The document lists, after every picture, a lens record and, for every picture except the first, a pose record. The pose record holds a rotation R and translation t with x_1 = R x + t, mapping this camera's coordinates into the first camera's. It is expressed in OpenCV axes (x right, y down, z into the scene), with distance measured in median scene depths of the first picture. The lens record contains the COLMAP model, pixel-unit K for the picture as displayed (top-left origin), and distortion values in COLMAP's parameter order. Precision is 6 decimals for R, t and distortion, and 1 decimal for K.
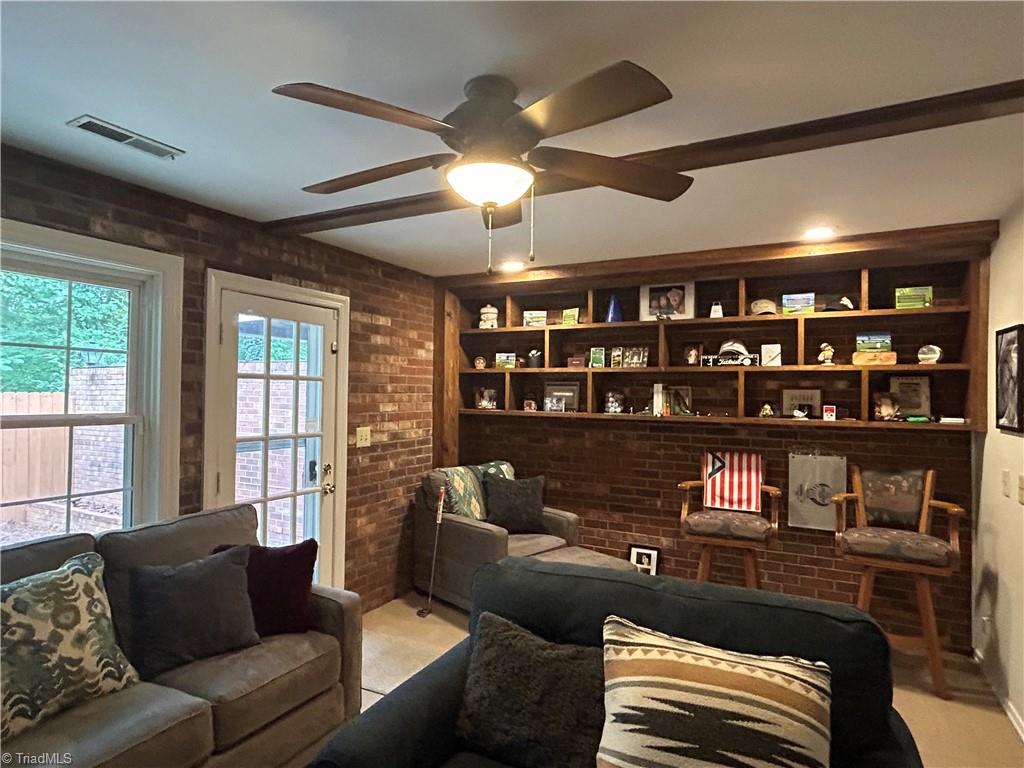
lens RADIAL K [[573.7, 0, 515.5], [0, 573.7, 384.3], [0, 0, 1]] dist [0.002528, -0.002443]
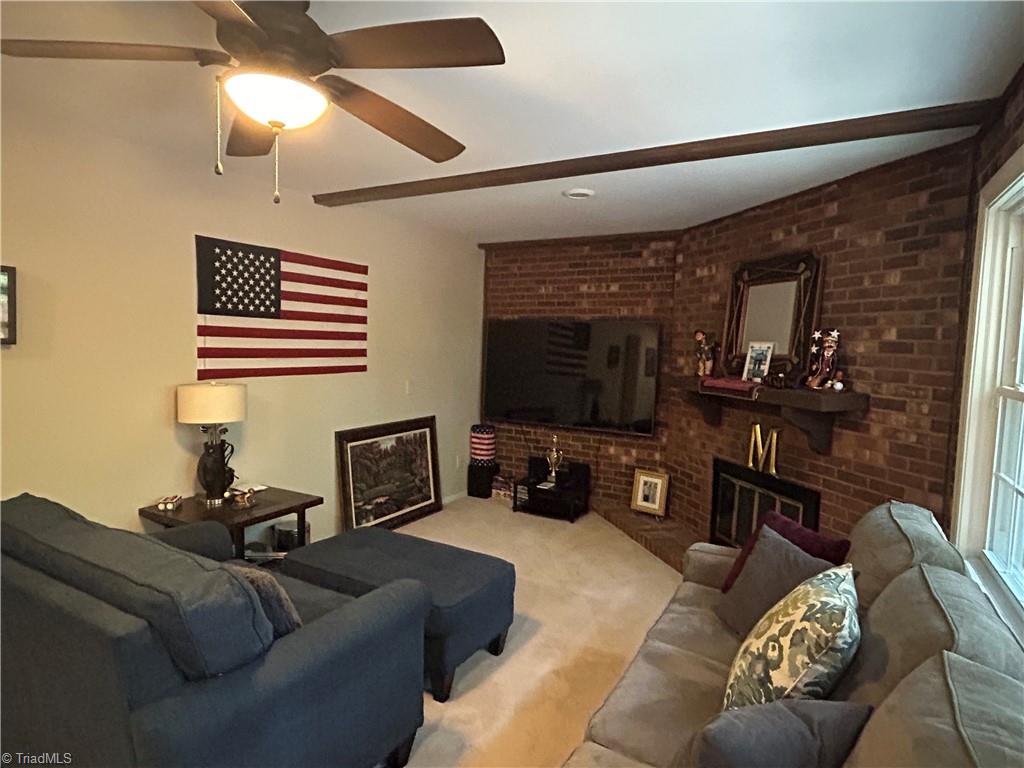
lens RADIAL K [[573.7, 0, 507.7], [0, 573.7, 383.2], [0, 0, 1]] dist [0.002528, -0.002443]
pose [[-0.998458, -0.041175, 0.037240, -0.414164], [-0.038885, 0.997427, 0.060235, 0.023218], [-0.039624, 0.058694, -0.997489, 1.741976]]
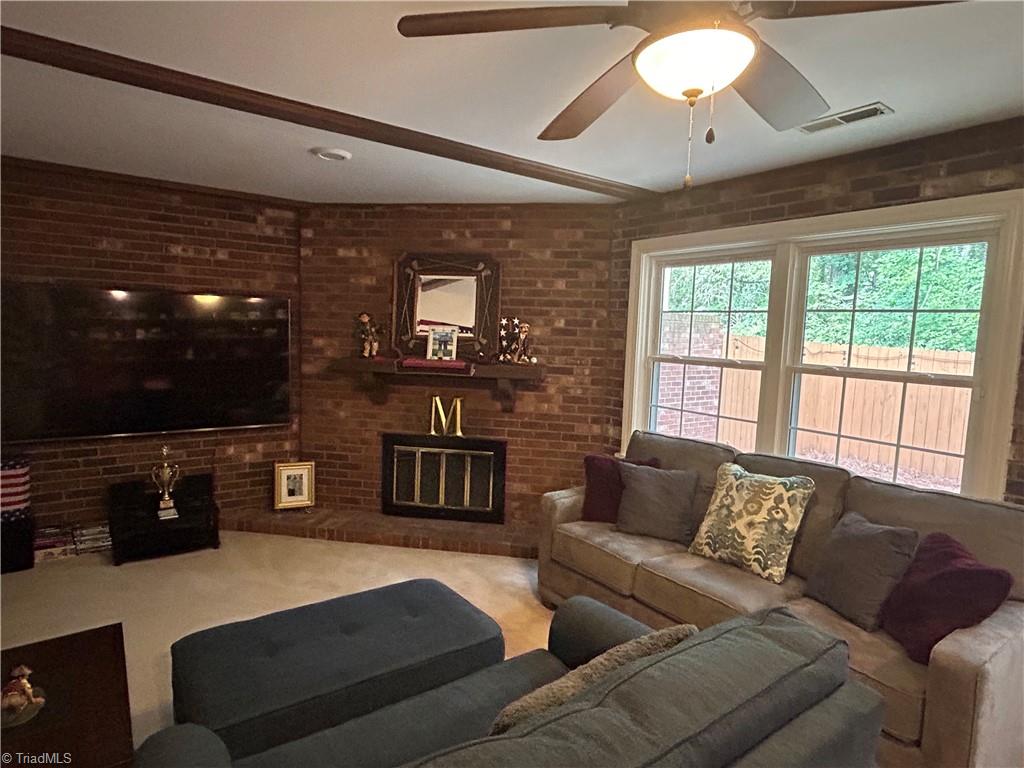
lens RADIAL K [[573.7, 0, 511.2], [0, 573.7, 384.1], [0, 0, 1]] dist [0.002528, -0.002443]
pose [[-0.448479, 0.058187, -0.891897, 0.684740], [-0.026738, 0.996559, 0.078460, 0.013356], [0.893393, 0.059035, -0.445380, 1.038376]]
